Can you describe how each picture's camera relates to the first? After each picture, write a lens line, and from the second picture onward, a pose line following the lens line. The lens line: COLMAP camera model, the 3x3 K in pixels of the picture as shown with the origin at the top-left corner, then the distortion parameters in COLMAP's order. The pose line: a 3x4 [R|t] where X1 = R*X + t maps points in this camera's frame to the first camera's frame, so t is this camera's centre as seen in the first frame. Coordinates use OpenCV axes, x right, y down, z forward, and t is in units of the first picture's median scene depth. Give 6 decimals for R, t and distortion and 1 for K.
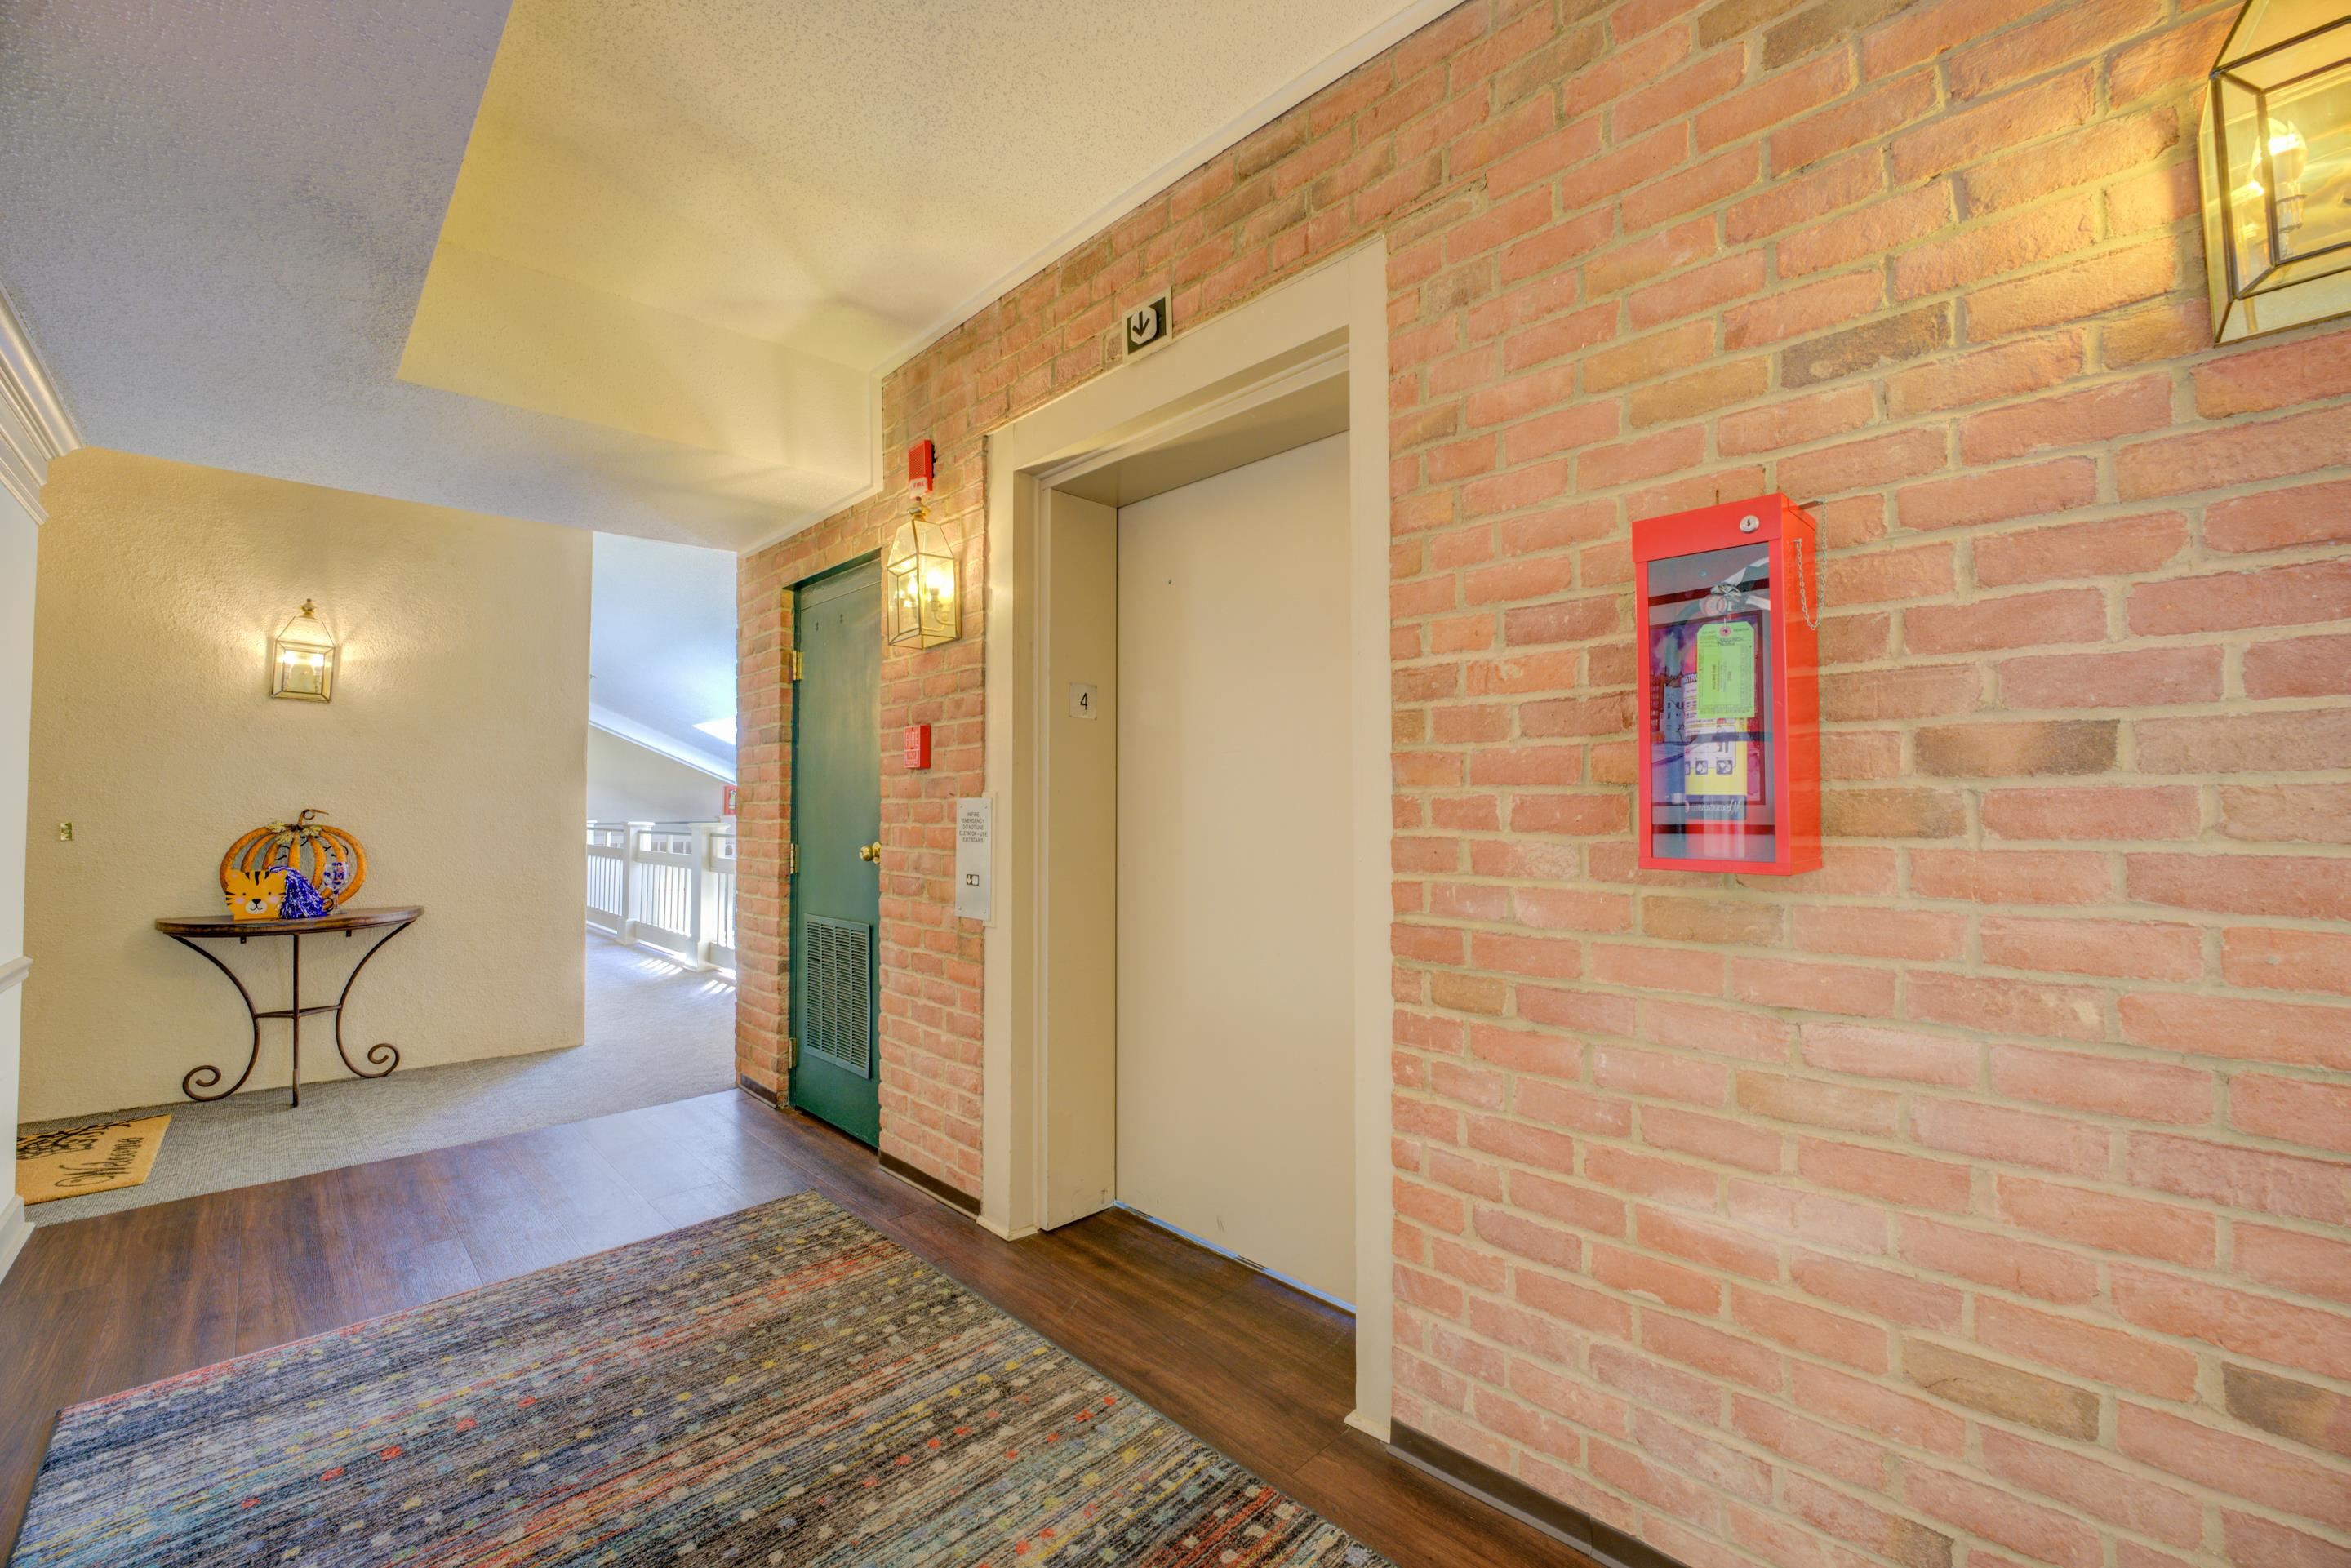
lens RADIAL K [[943.2, 0, 1180.1], [0, 943.2, 777.4], [0, 0, 1]] dist [-0.030370, 0.004227]
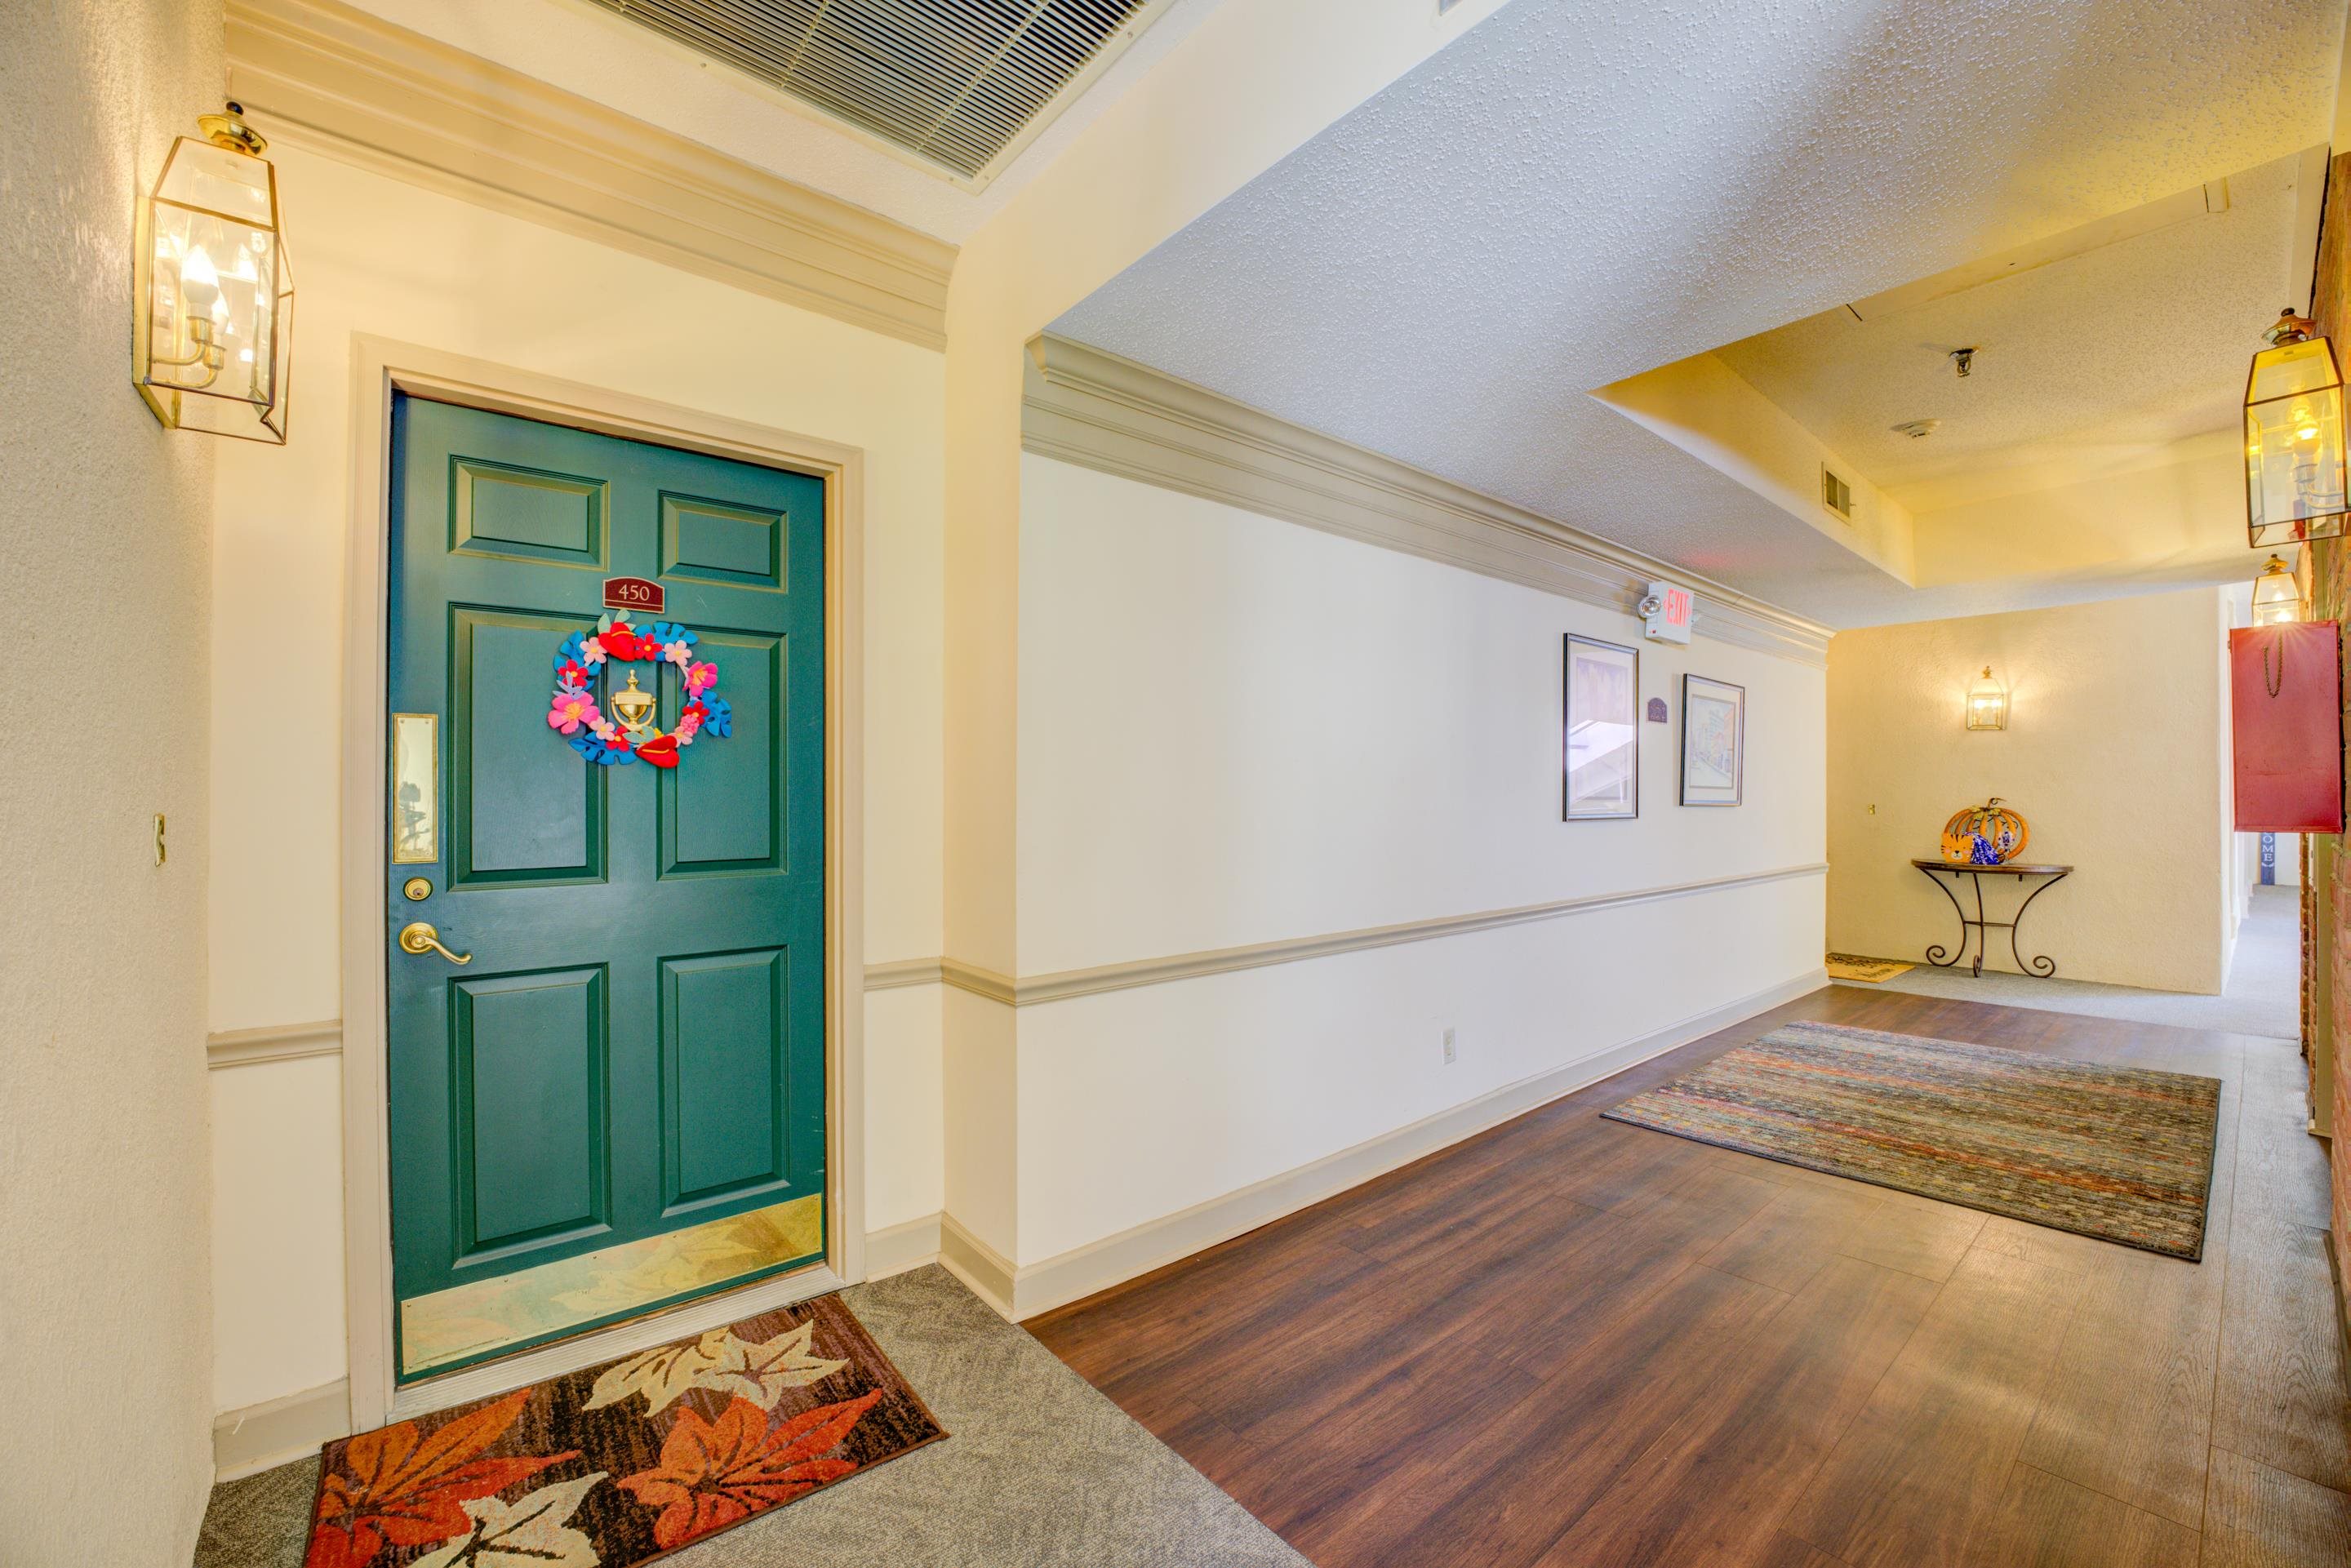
lens RADIAL K [[943.2, 0, 1180.9], [0, 943.2, 792.9], [0, 0, 1]] dist [-0.030370, 0.004227]
pose [[-0.075417, -0.005533, -0.997137, 0.759506], [0.030562, 0.999502, -0.007858, -0.004979], [0.996684, -0.031068, -0.075211, -0.280404]]
